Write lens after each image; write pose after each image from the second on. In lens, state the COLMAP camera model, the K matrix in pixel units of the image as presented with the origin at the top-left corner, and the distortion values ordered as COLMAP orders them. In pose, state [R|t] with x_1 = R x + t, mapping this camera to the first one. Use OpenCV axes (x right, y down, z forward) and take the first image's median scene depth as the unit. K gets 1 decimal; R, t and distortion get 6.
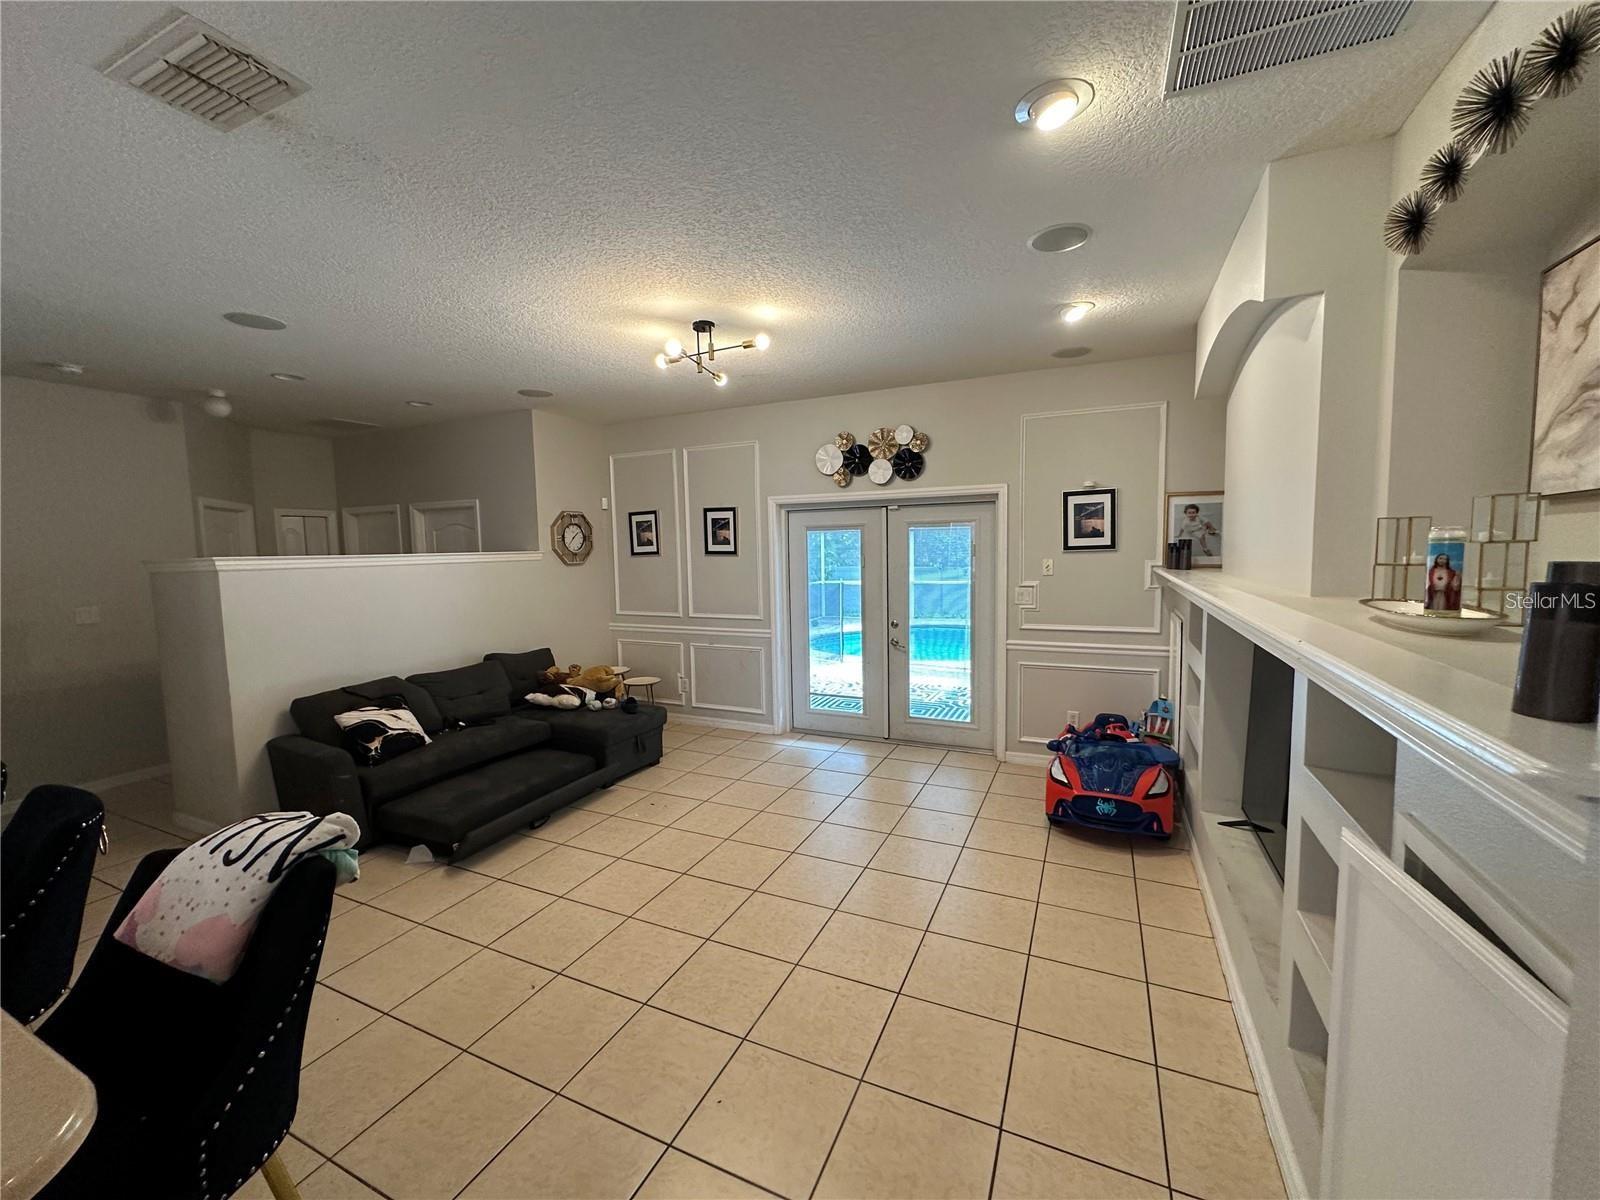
lens RADIAL K [[641.6, 0, 800.0], [0, 641.6, 600.0], [0, 0, 1]] dist [-0.001551, -0.000145]
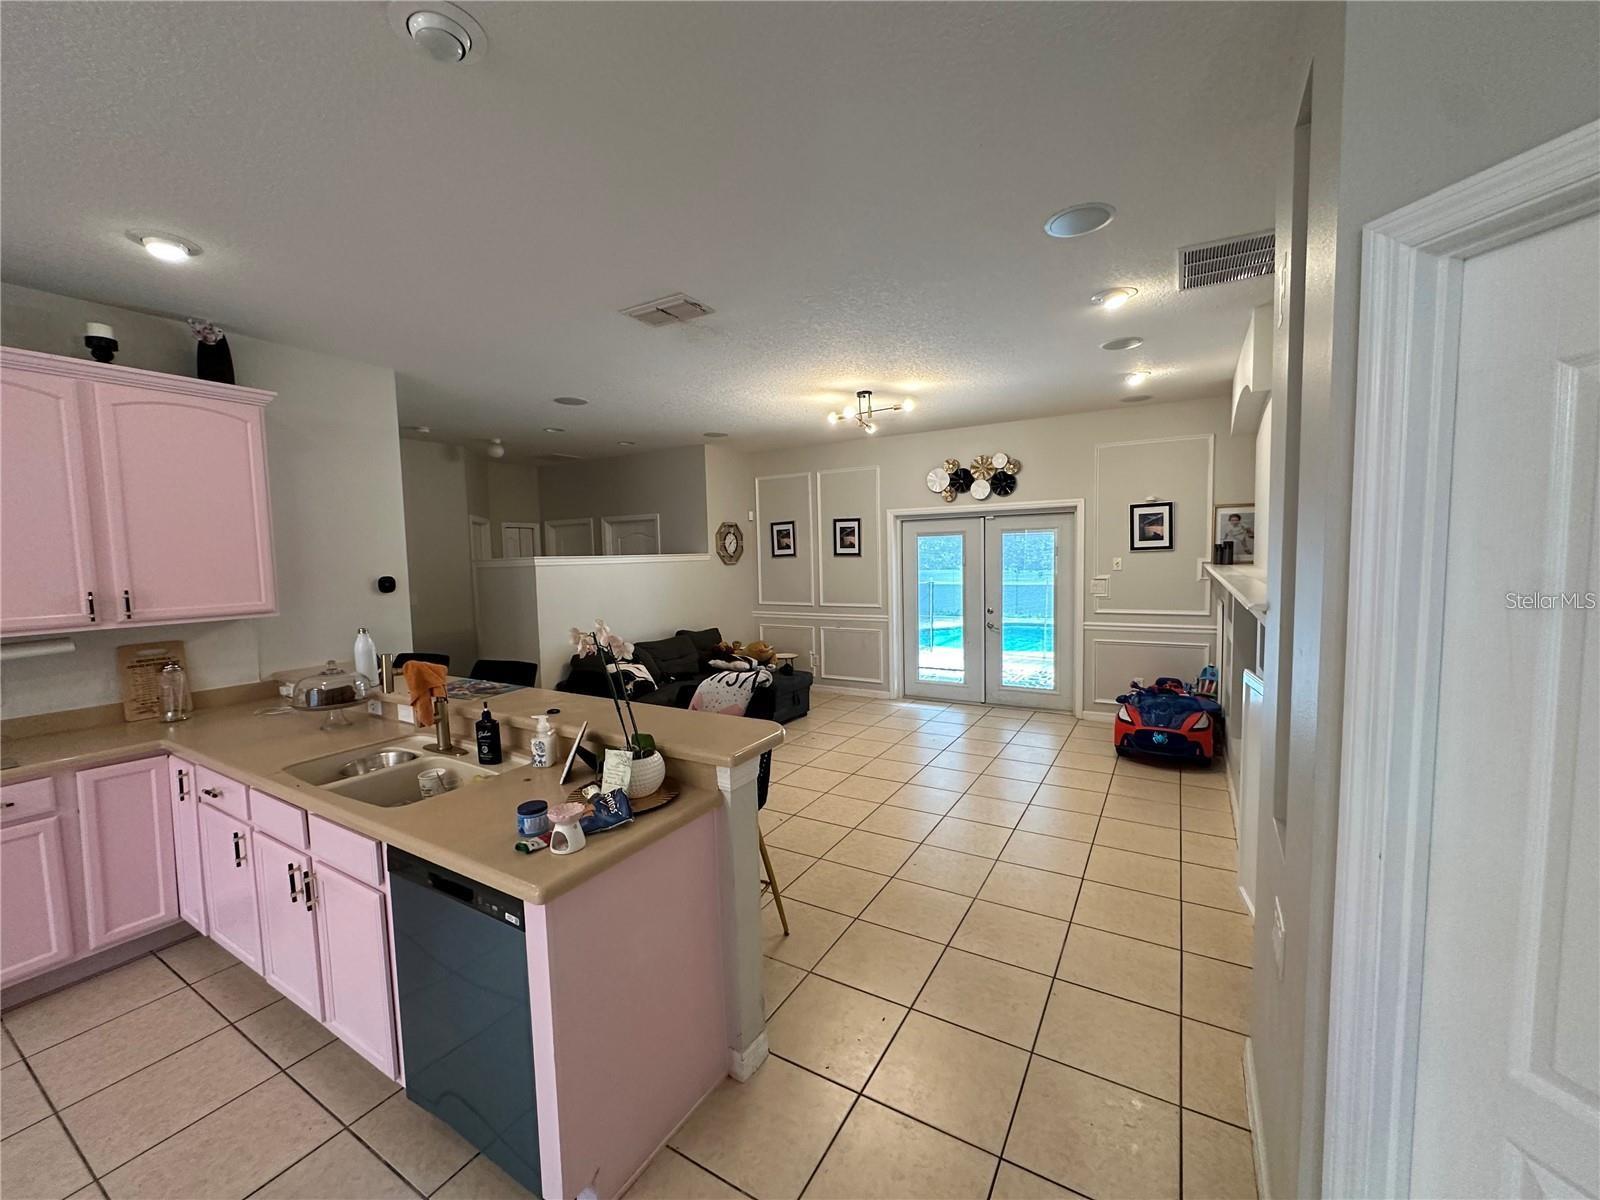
lens RADIAL K [[641.6, 0, 800.0], [0, 641.6, 600.0], [0, 0, 1]] dist [-0.001551, -0.000145]
pose [[0.994858, 0.003387, -0.101218, -0.101618], [-0.004257, 0.999956, -0.008378, 0.030827], [0.101185, 0.008766, 0.994829, -0.300208]]
